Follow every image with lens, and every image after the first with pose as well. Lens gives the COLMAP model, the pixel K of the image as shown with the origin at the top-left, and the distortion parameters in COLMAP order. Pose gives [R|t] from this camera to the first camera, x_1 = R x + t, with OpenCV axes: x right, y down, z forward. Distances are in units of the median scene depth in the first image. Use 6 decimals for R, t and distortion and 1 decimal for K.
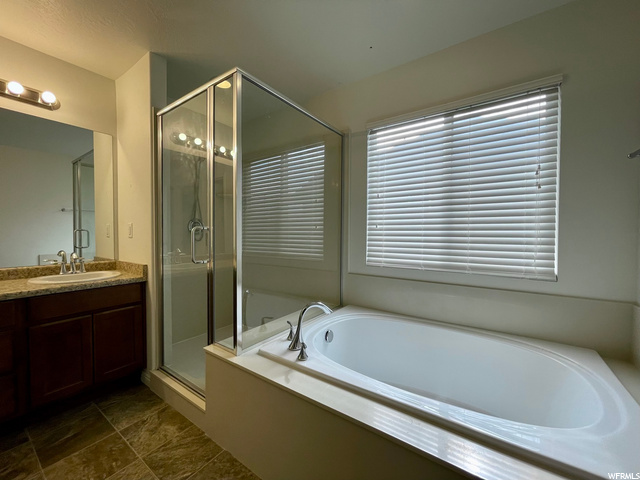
lens RADIAL K [[258.2, 0, 318.3], [0, 258.2, 238.6], [0, 0, 1]] dist [-0.000607, 0.000077]
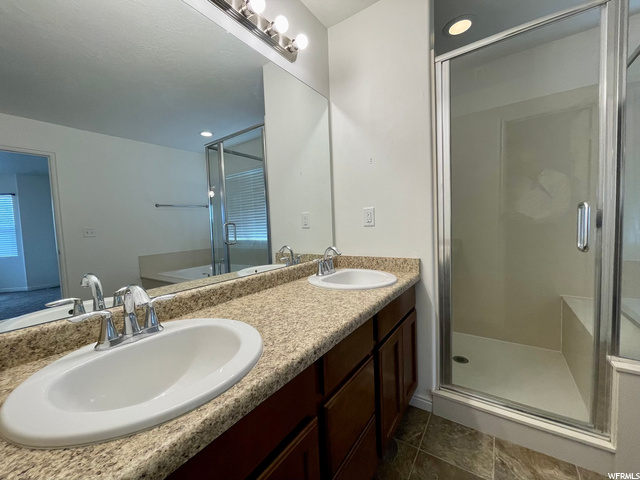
lens RADIAL K [[258.2, 0, 318.3], [0, 258.2, 238.6], [0, 0, 1]] dist [-0.000607, 0.000077]
pose [[0.999054, -0.043381, -0.003000, -1.082980], [0.043460, 0.998432, 0.035281, -0.000595], [0.001464, -0.035378, 0.999373, 0.244651]]
